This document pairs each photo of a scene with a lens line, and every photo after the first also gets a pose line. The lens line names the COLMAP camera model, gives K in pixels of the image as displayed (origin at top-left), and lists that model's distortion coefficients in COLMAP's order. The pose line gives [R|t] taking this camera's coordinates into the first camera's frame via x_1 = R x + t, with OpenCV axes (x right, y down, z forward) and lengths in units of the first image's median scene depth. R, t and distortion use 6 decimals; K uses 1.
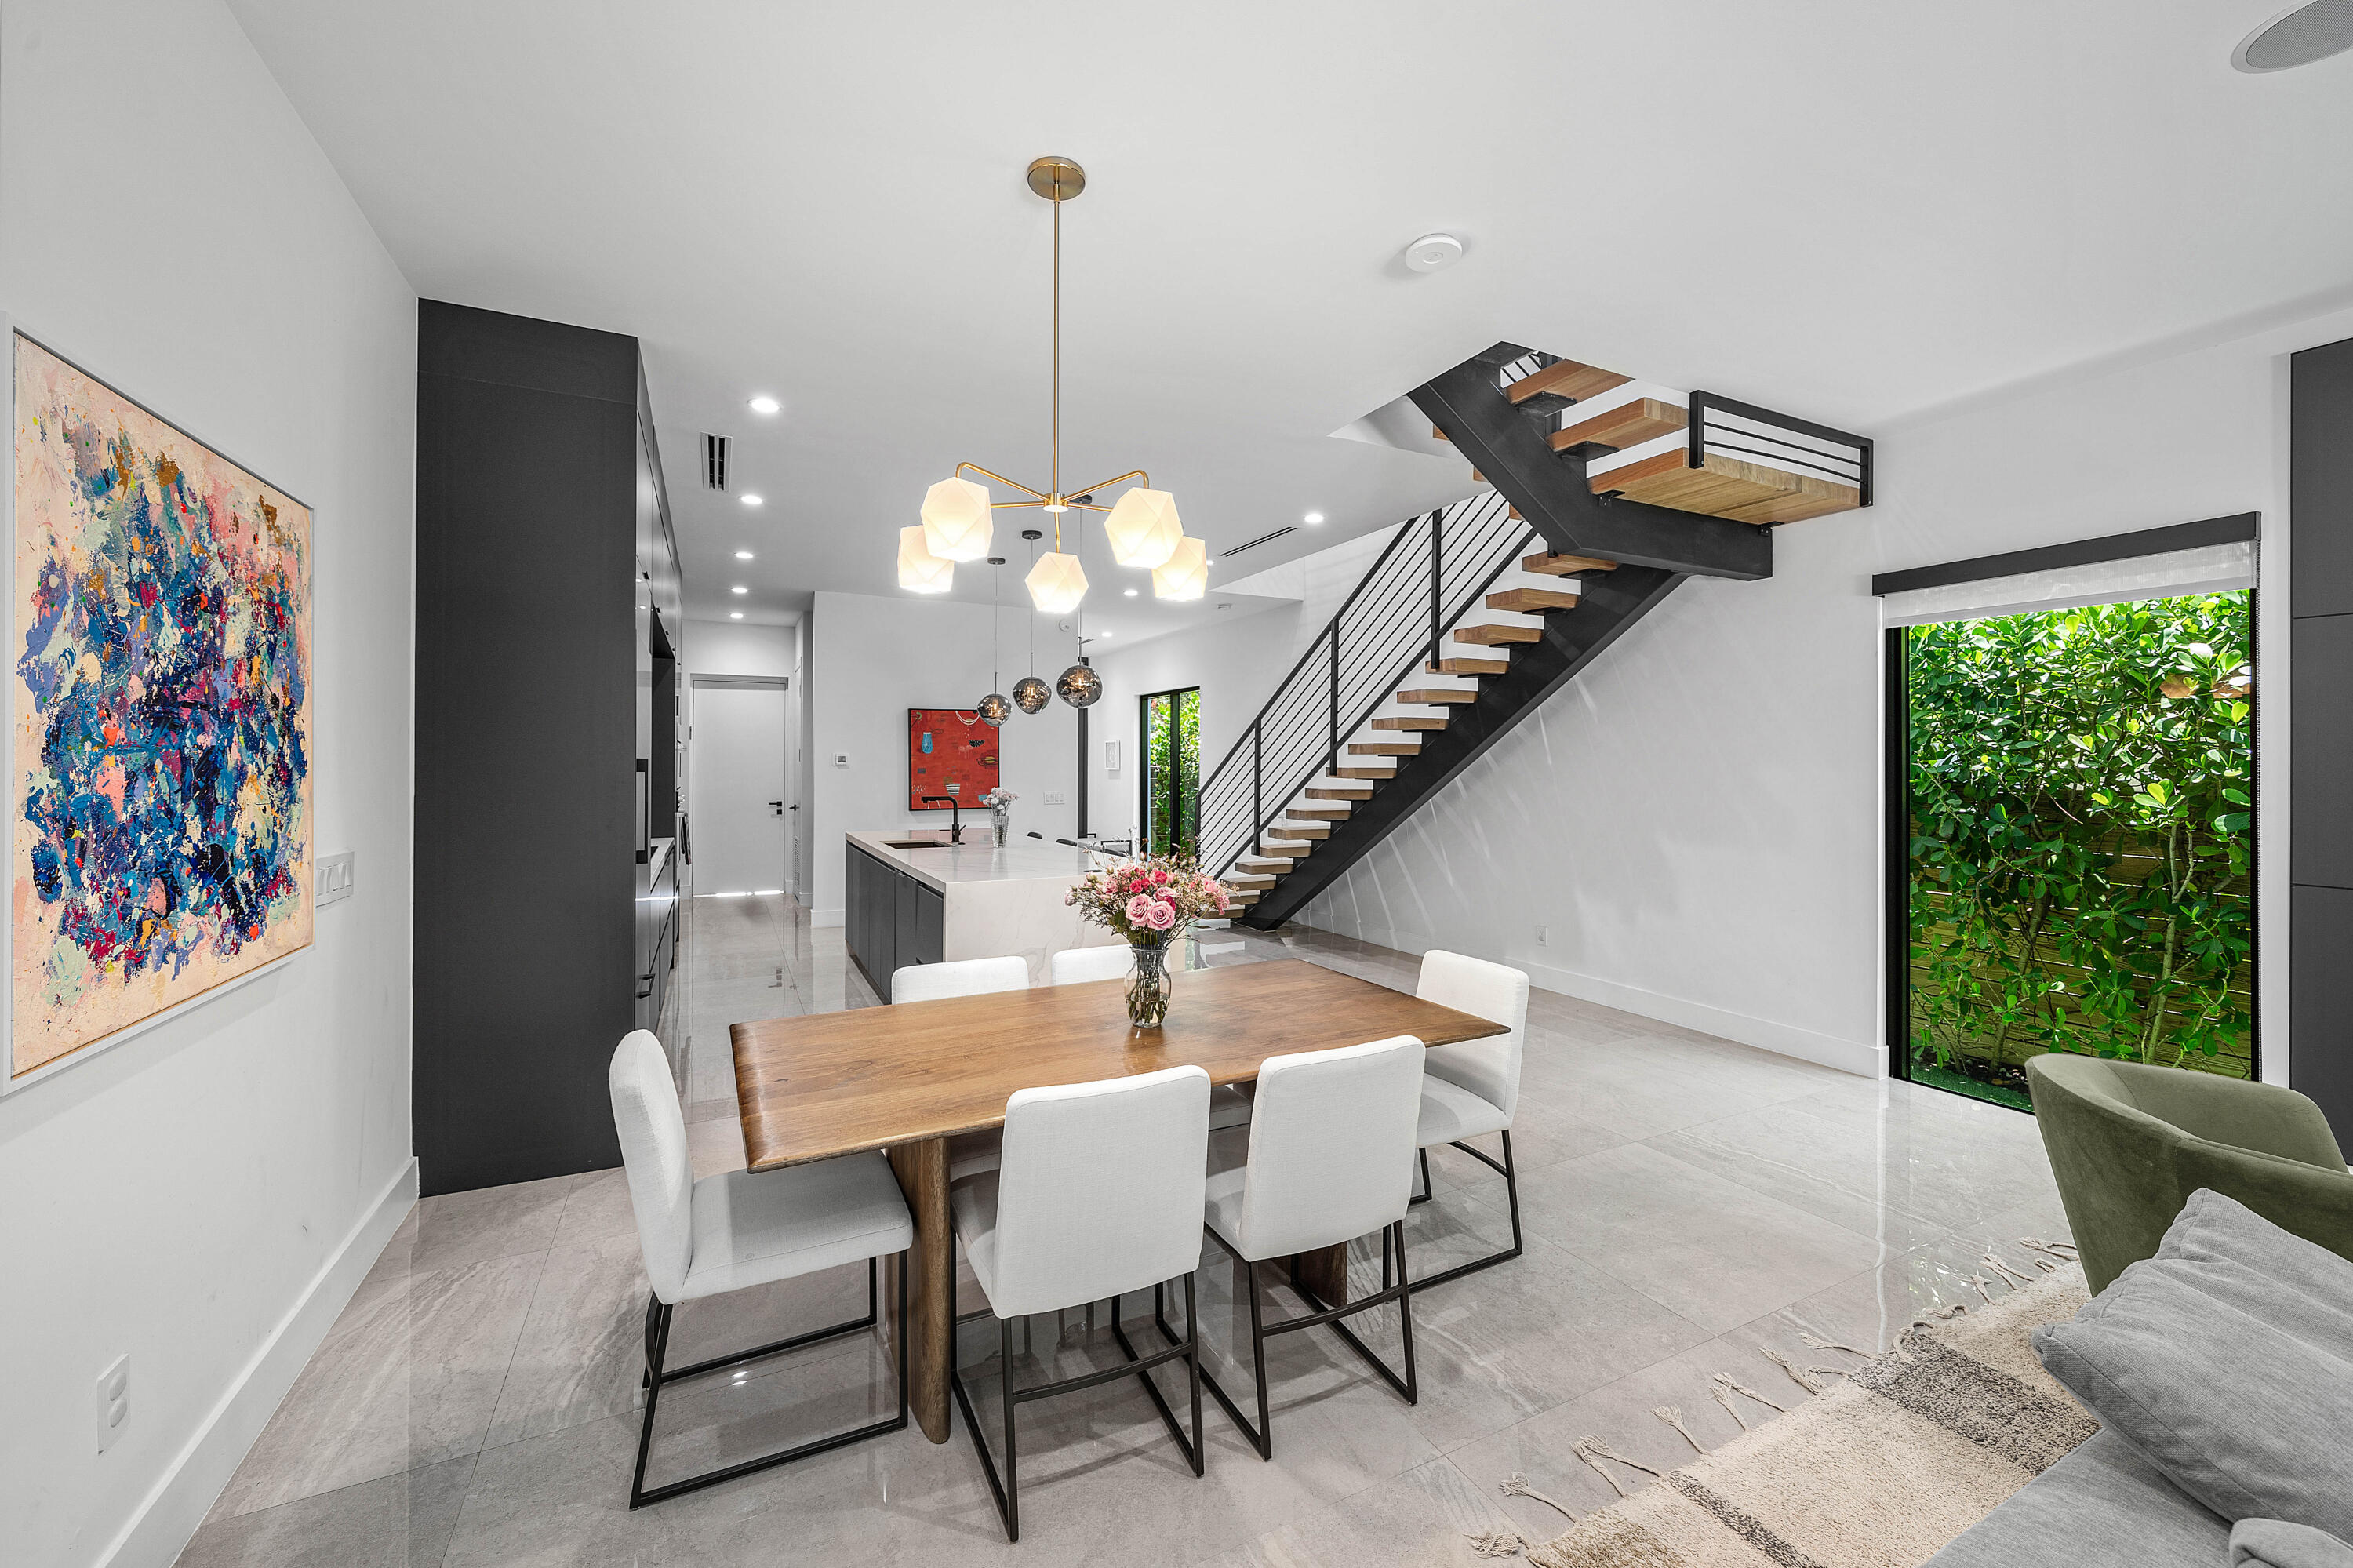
lens RADIAL K [[926.9, 0, 1169.5], [0, 926.9, 767.2], [0, 0, 1]] dist [0.000012, 0.000053]
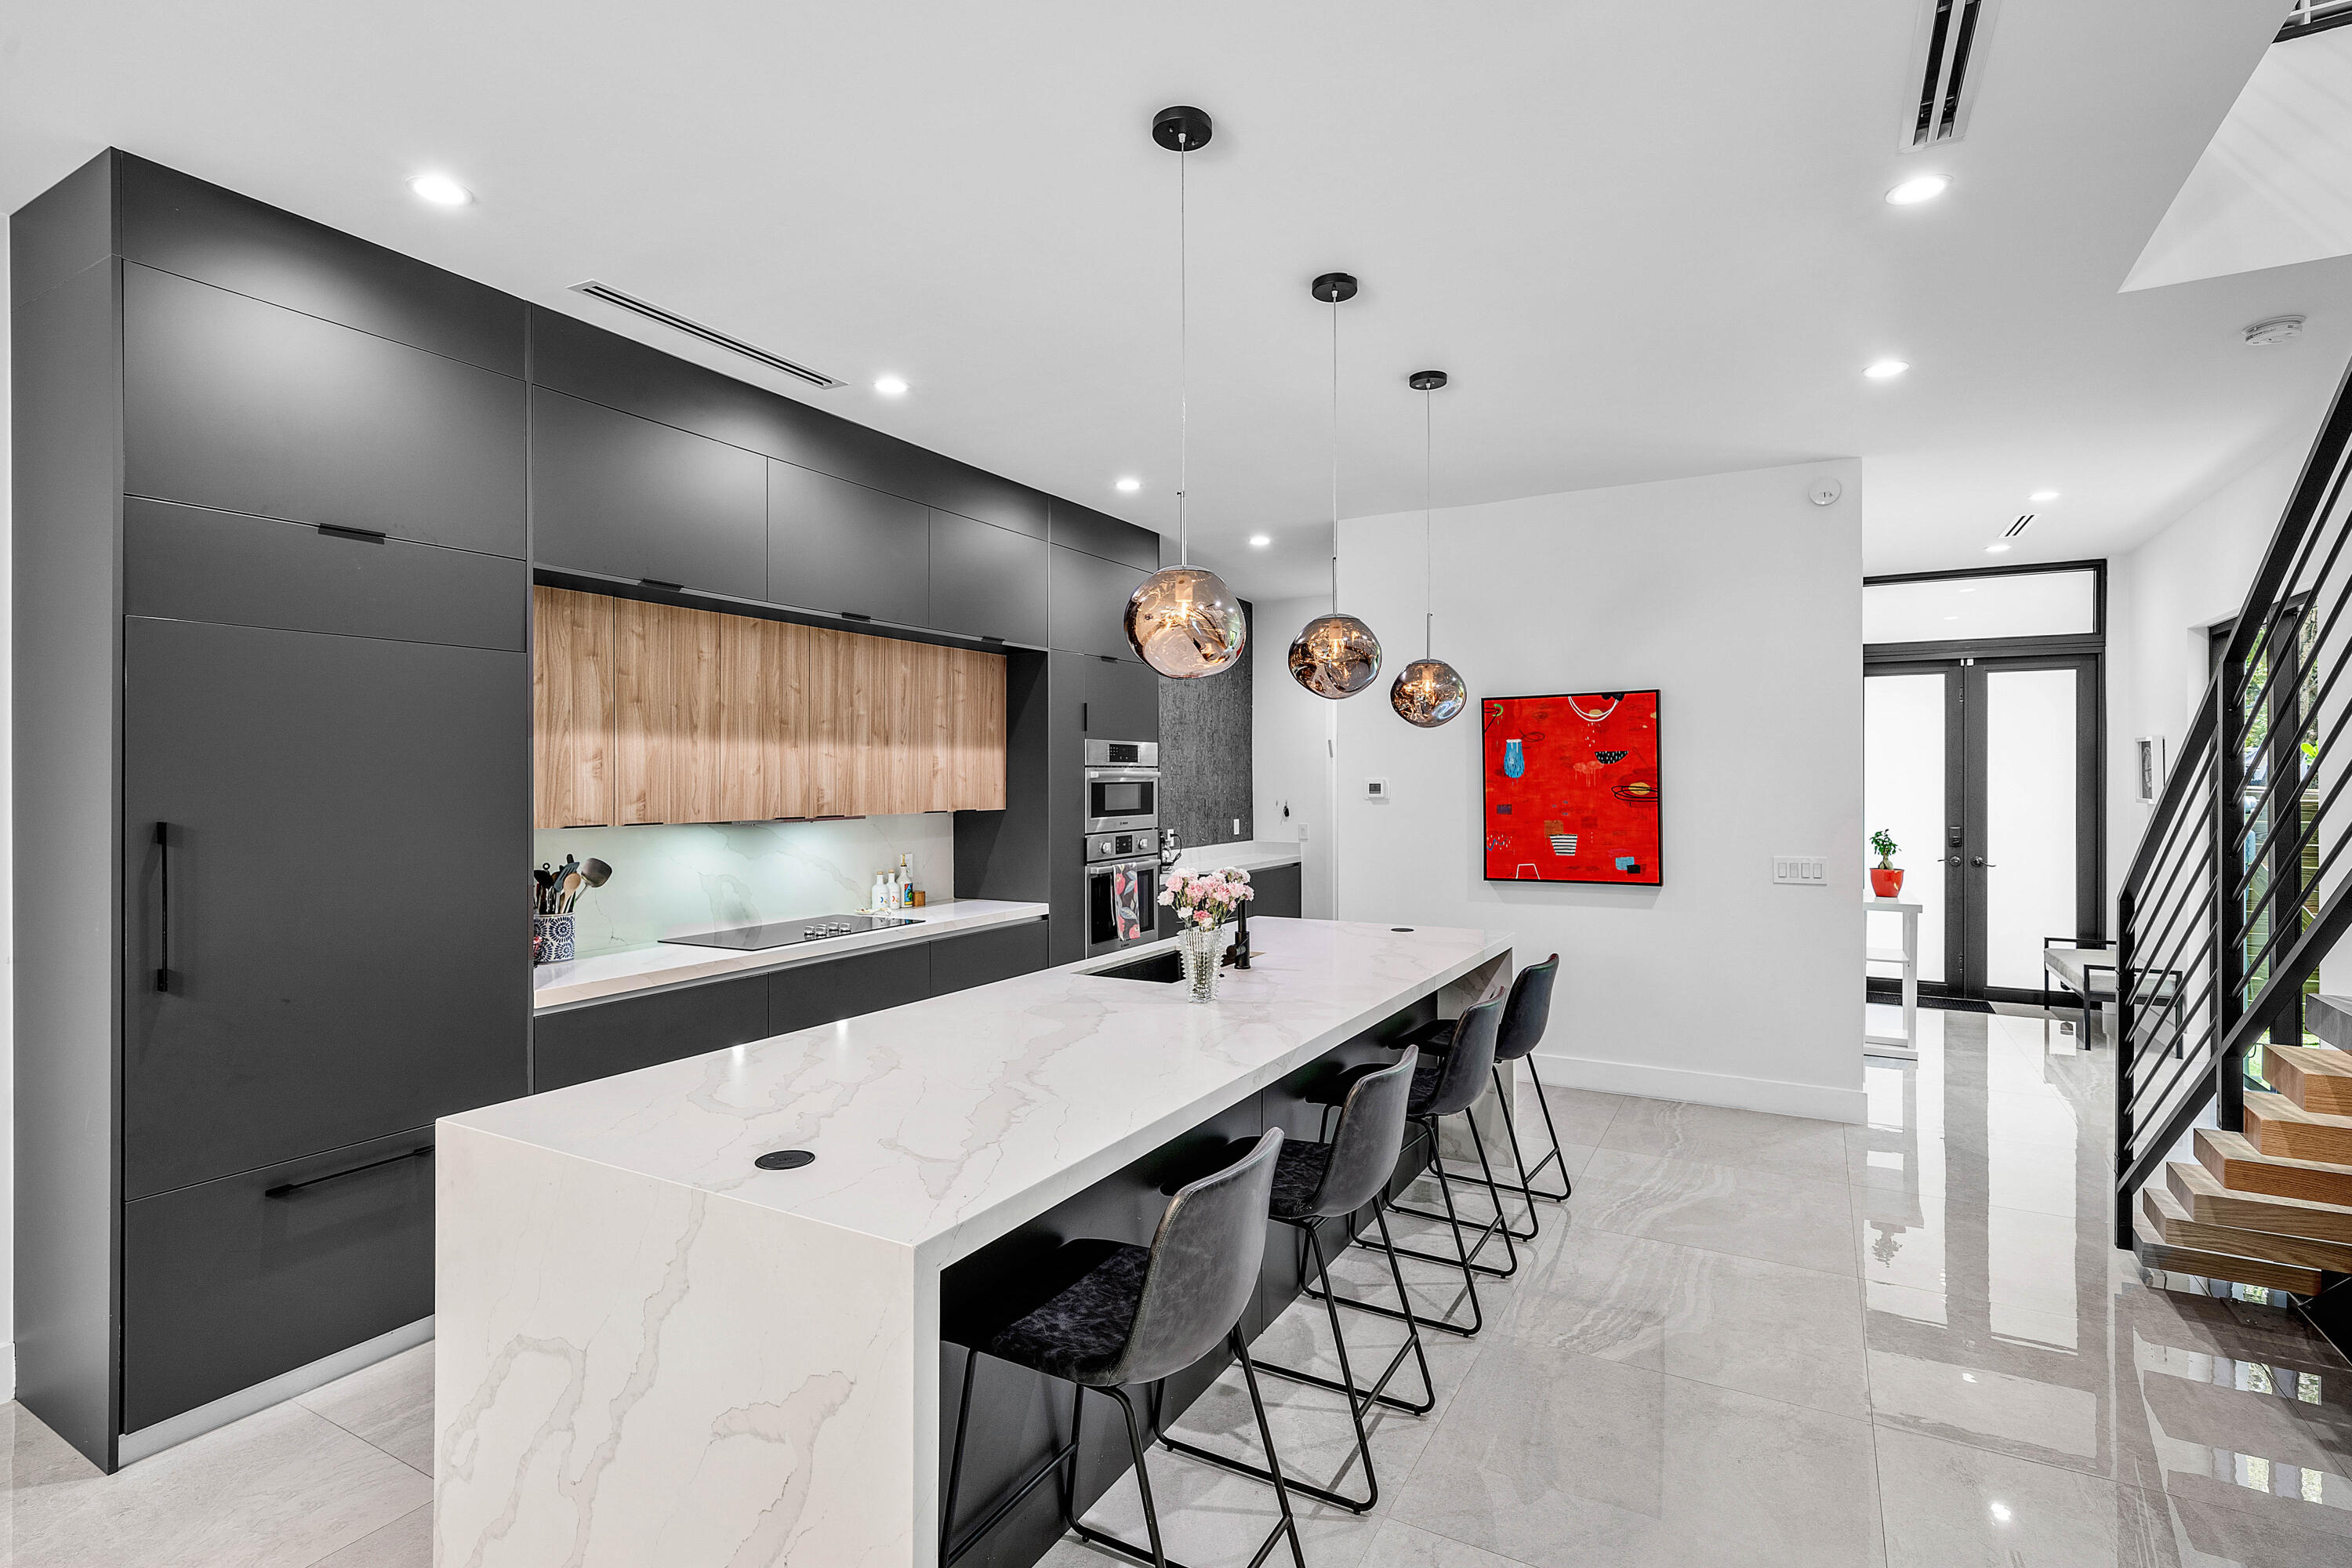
lens RADIAL K [[1113.1, 0, 1167.8], [0, 1113.1, 775.8], [0, 0, 1]] dist [0.003600, 0.000753]
pose [[0.556041, -0.005053, -0.831139, 0.367536], [0.001711, 0.999986, -0.004935, -0.027689], [0.831153, 0.001322, 0.556042, 0.976595]]
